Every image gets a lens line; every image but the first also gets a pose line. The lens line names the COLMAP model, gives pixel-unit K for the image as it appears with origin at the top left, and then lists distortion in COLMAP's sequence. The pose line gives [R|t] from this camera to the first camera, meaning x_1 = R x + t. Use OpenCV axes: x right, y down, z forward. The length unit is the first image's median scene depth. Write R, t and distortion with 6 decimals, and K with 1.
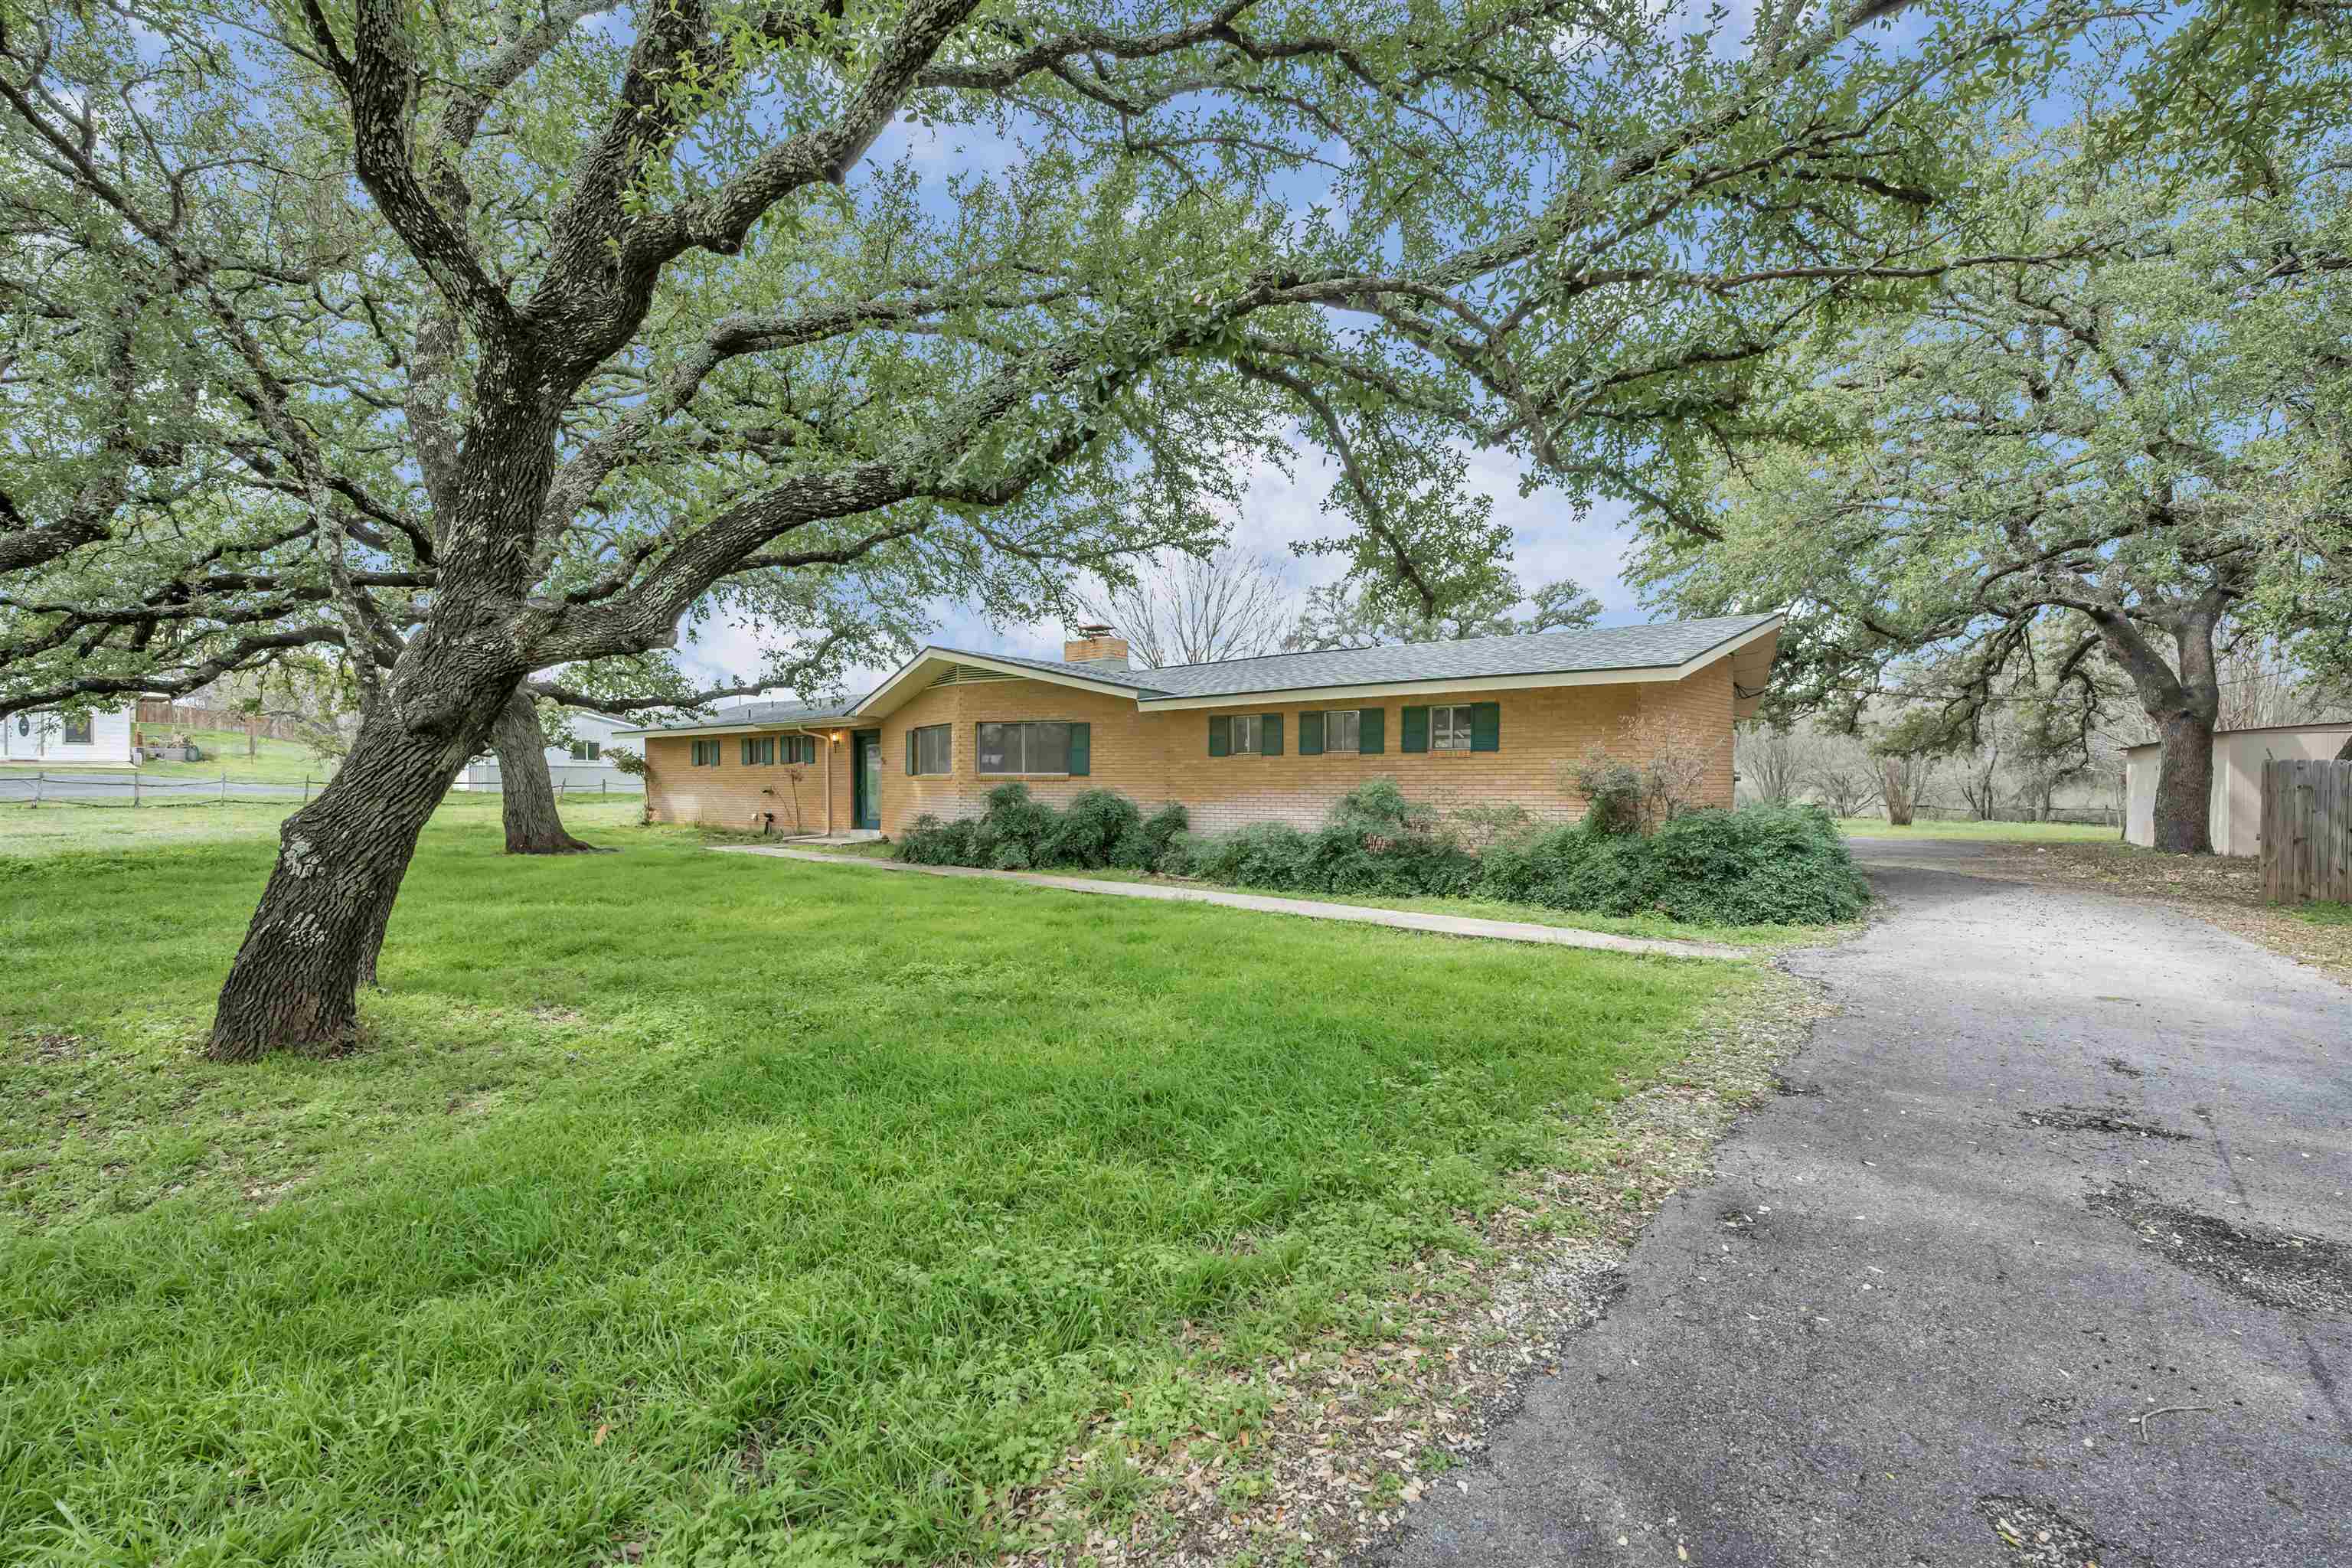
lens RADIAL K [[938.5, 0, 1176.0], [0, 938.5, 784.0], [0, 0, 1]] dist [-0.001288, -0.000135]
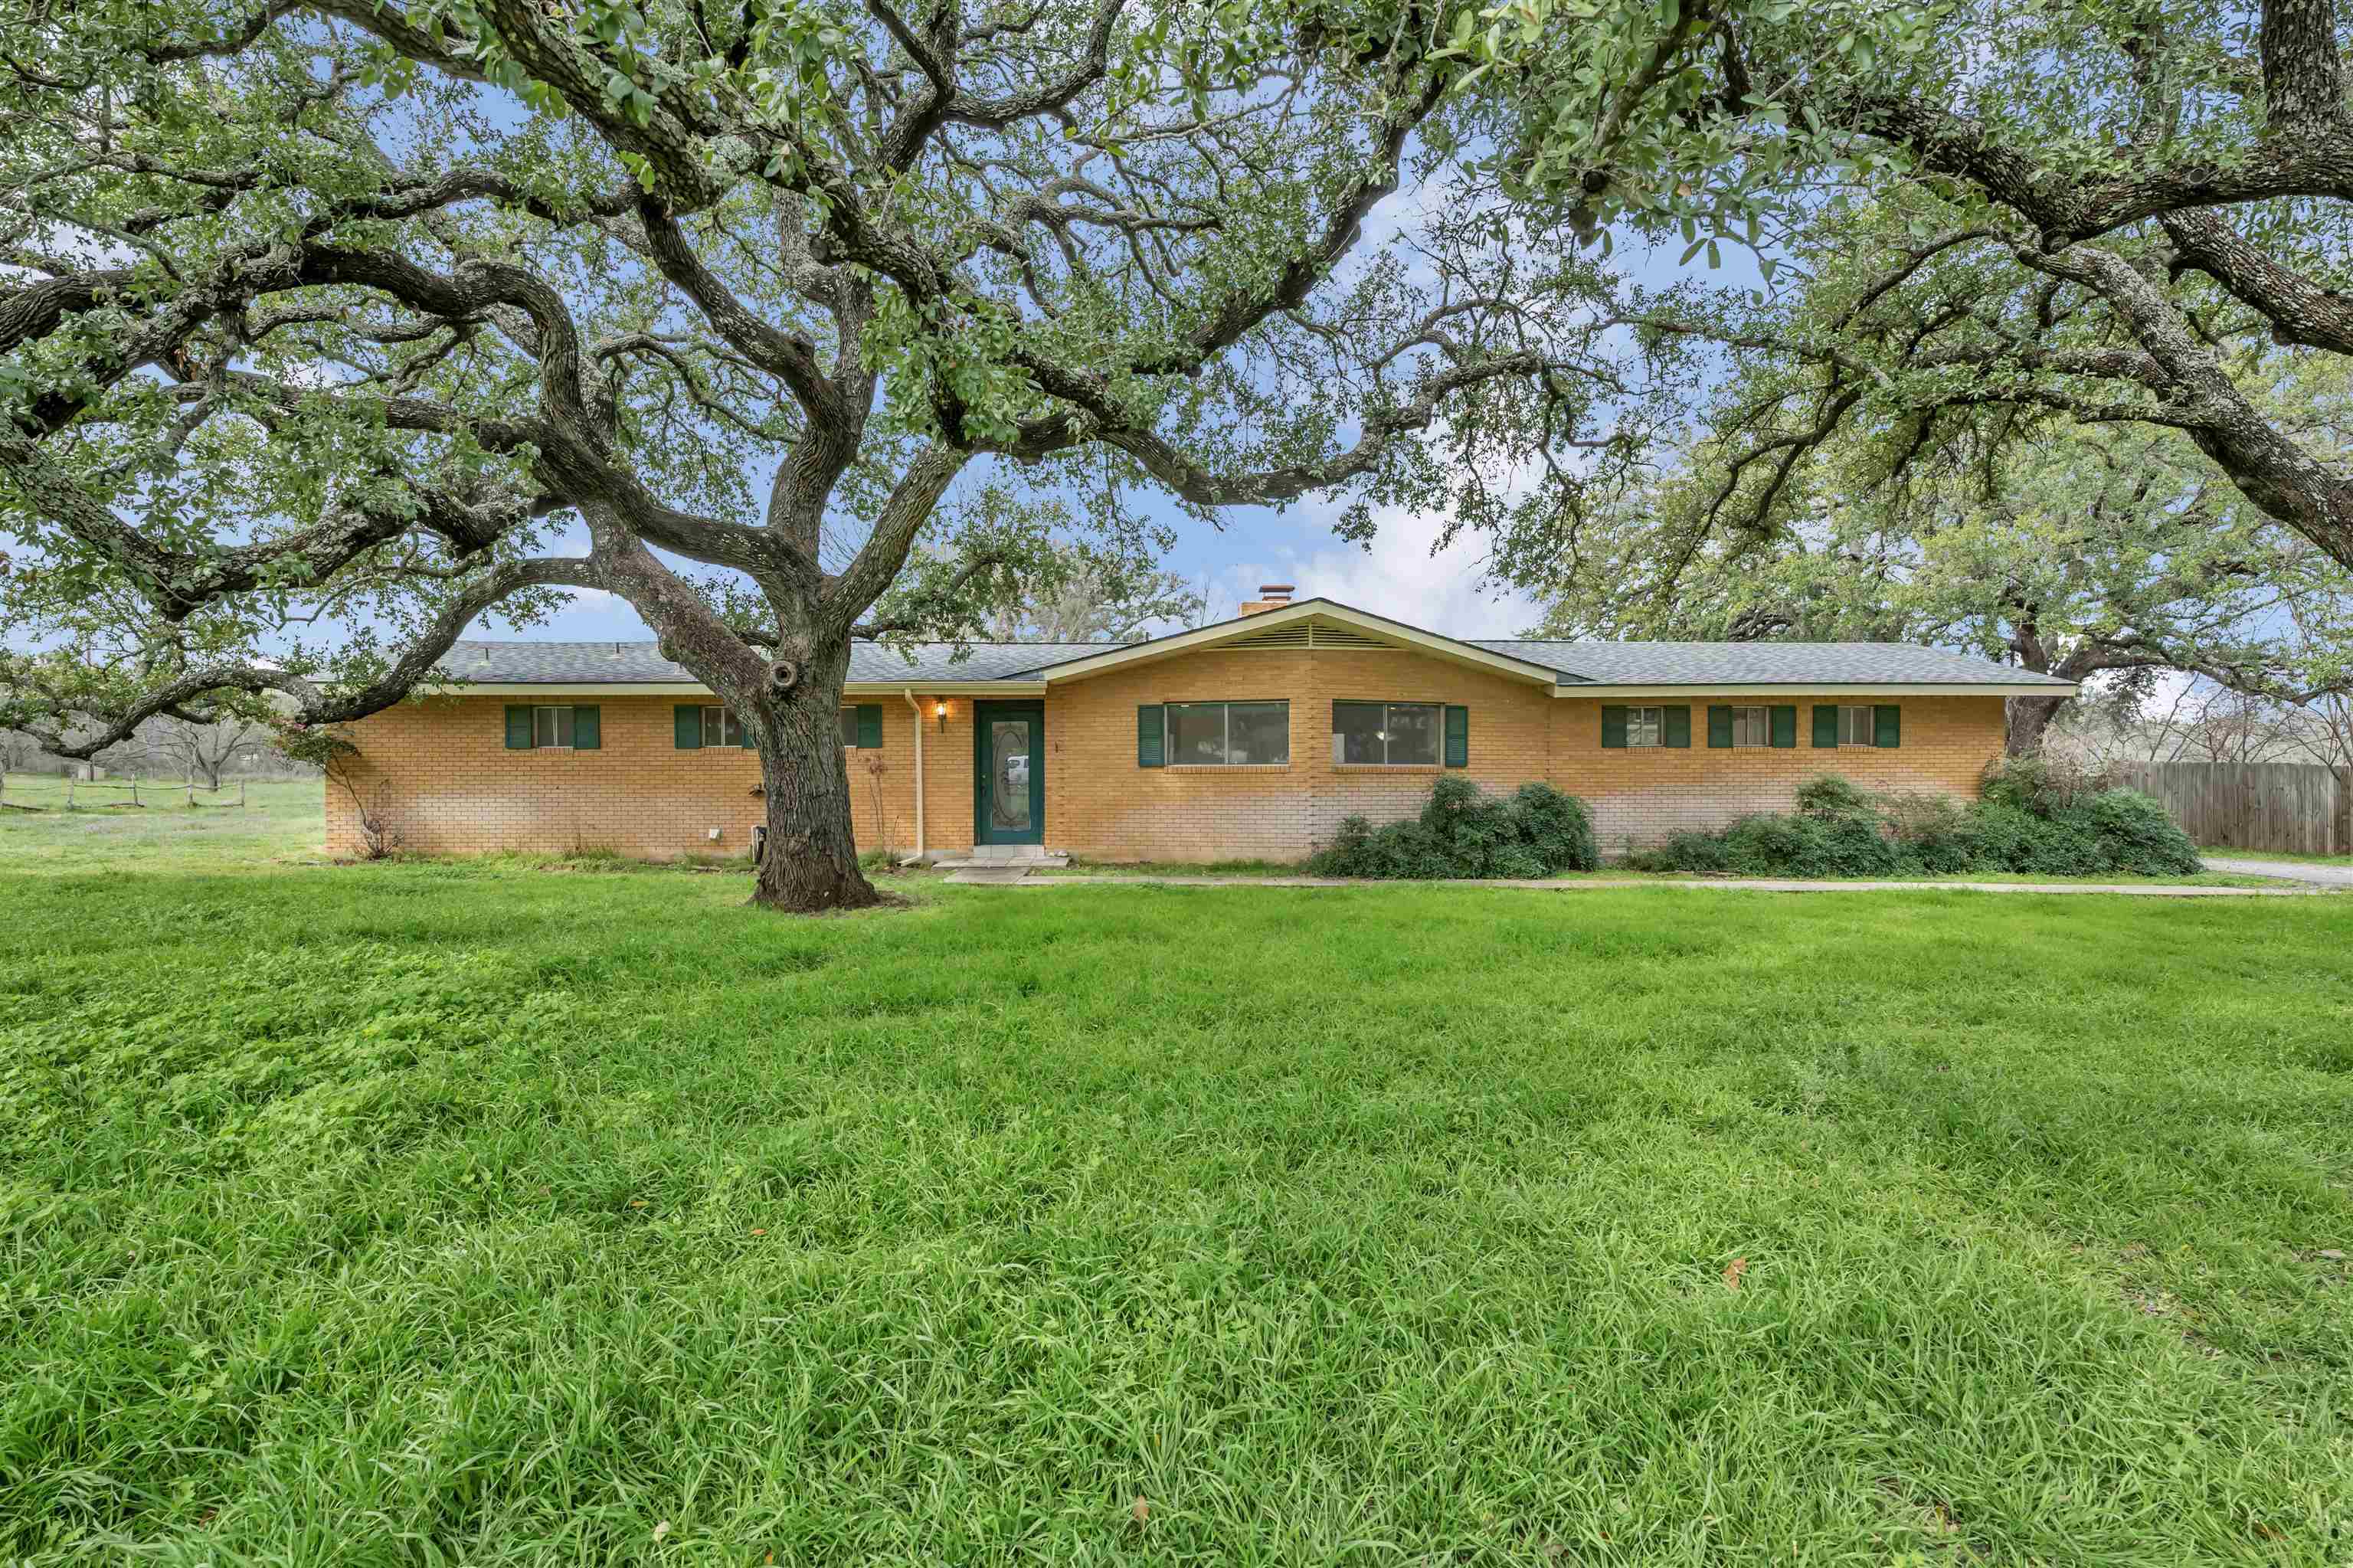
lens RADIAL K [[1045.9, 0, 1173.8], [0, 1045.9, 790.8], [0, 0, 1]] dist [-0.000526, 0.000047]
pose [[0.795292, -0.012050, 0.606106, -0.963195], [0.004321, 0.999890, 0.014208, -0.002413], [-0.606211, -0.008681, 0.795257, 0.427703]]
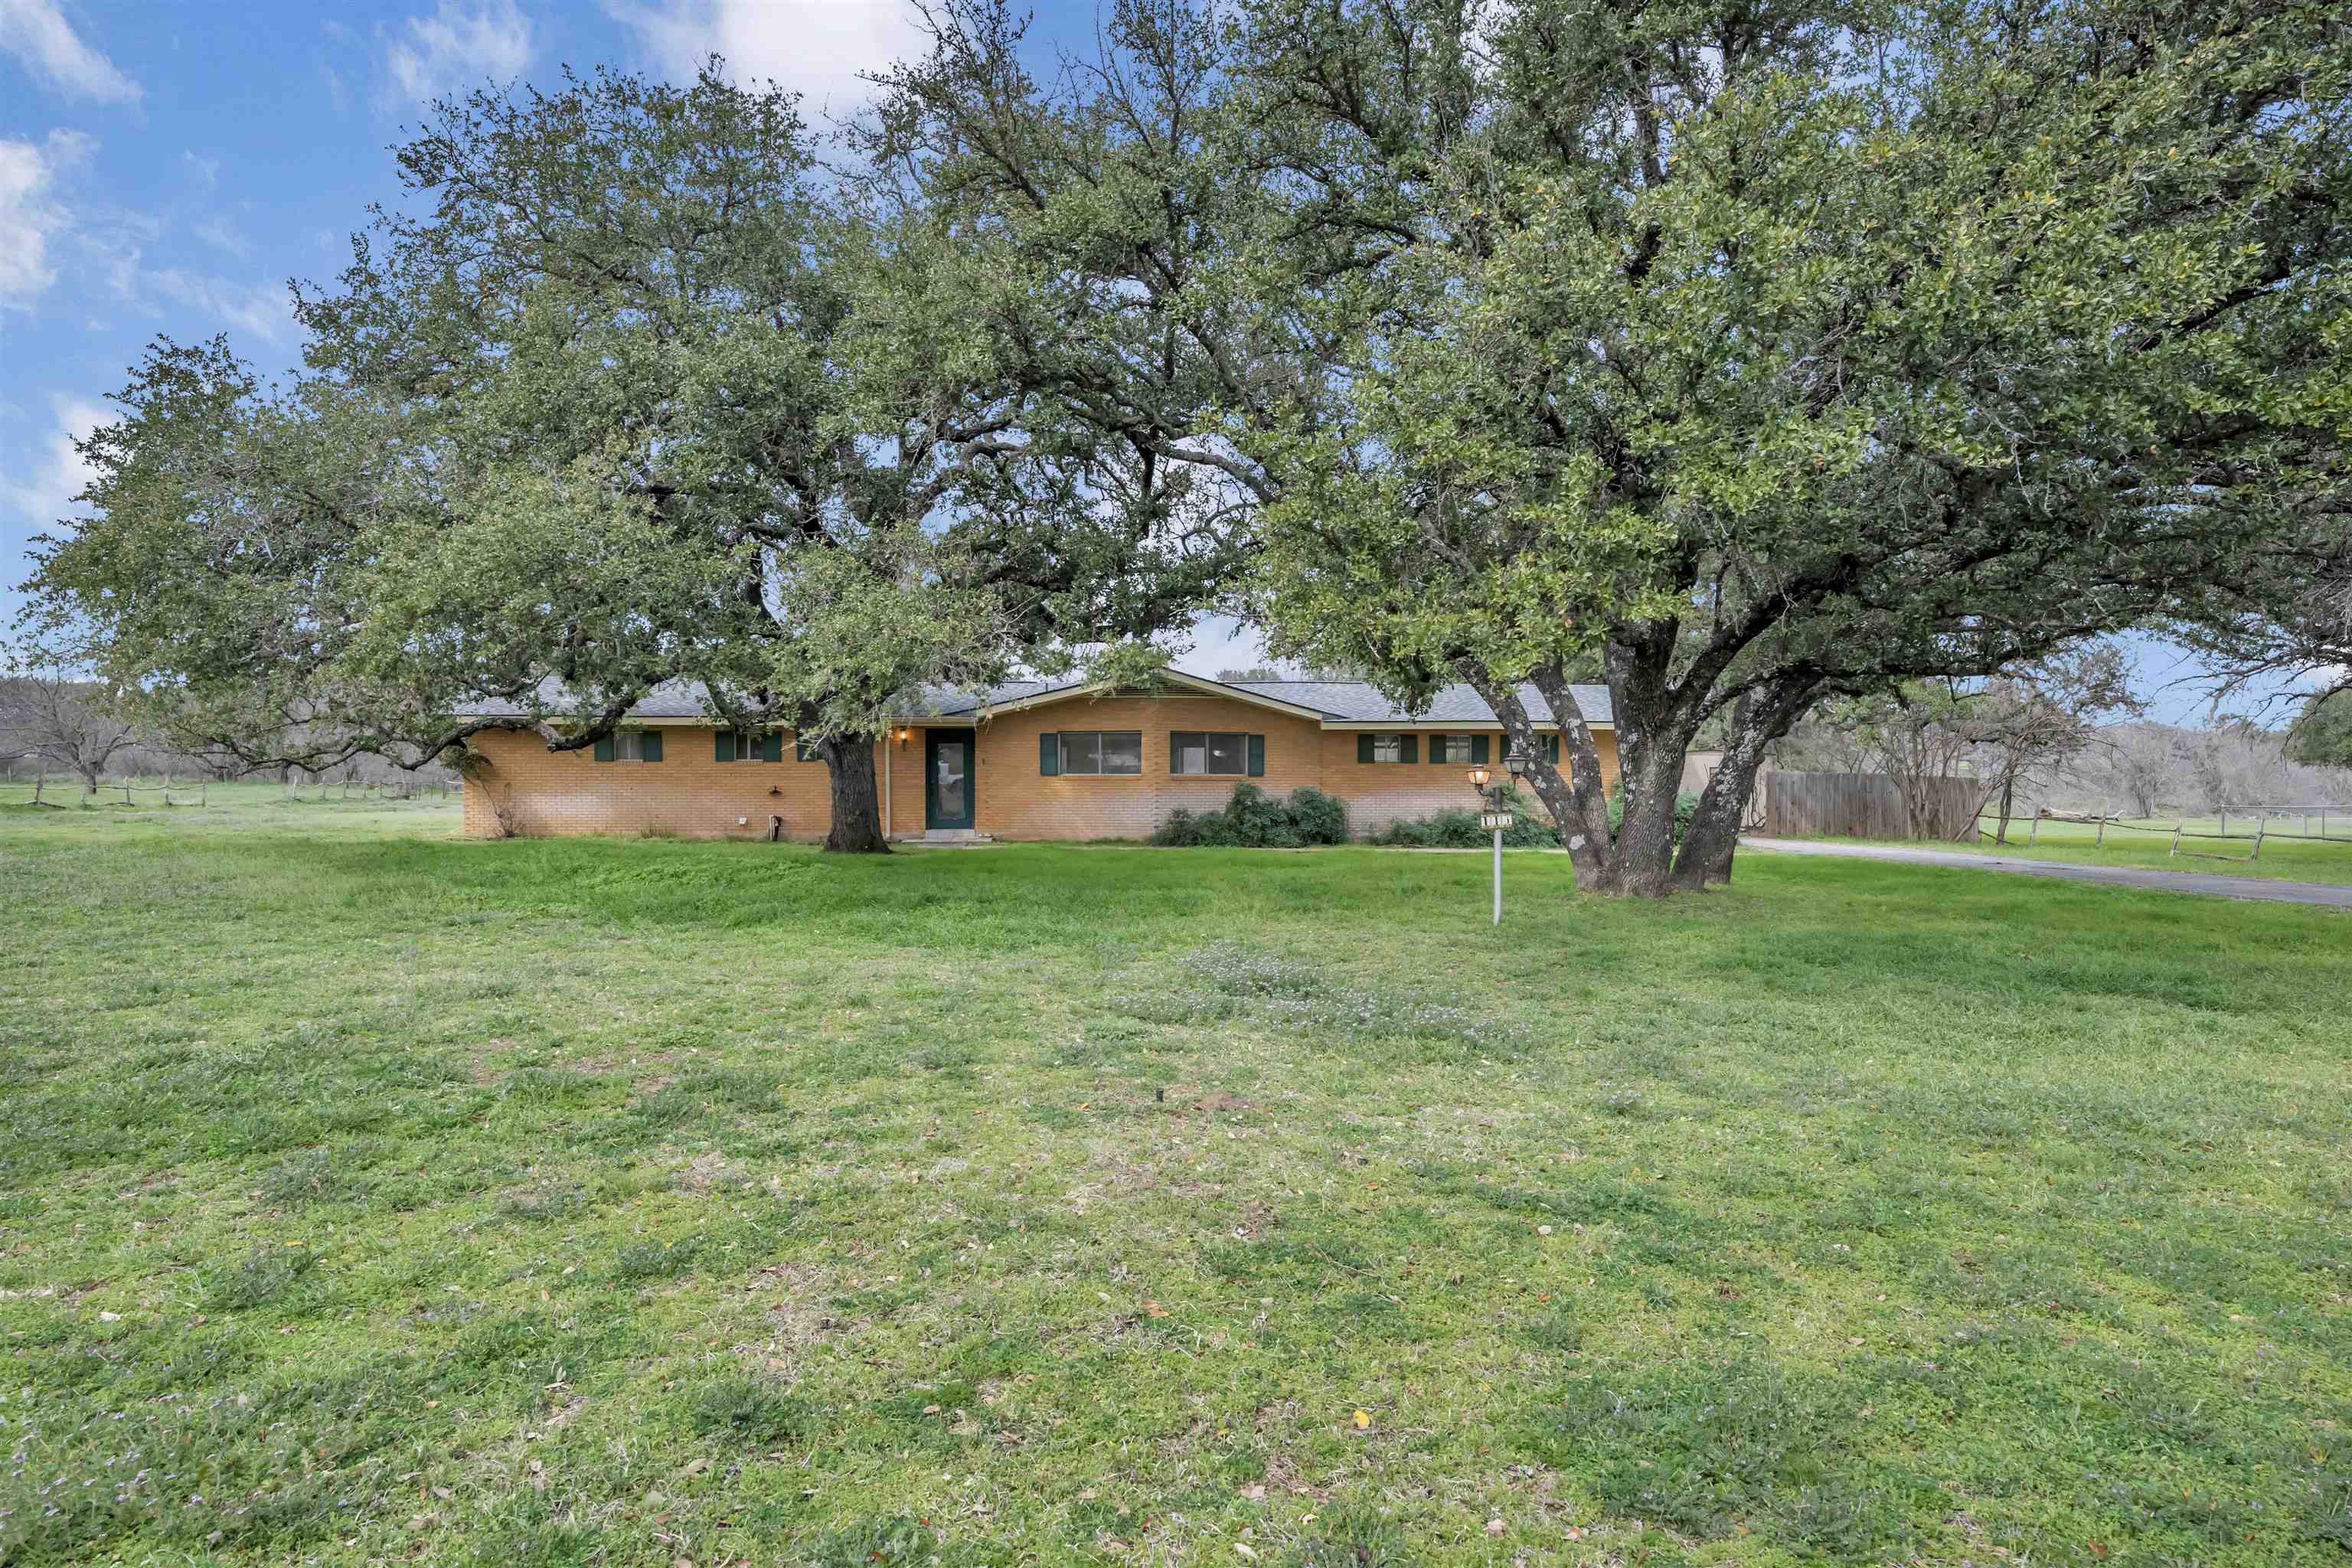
lens RADIAL K [[1277.2, 0, 1172.0], [0, 1277.2, 789.1], [0, 0, 1]] dist [0.003776, 0.000873]
pose [[0.753681, -0.006208, 0.657211, -1.435510], [0.001059, 0.999966, 0.008231, -0.006790], [-0.657239, -0.005508, 0.753662, -0.247044]]
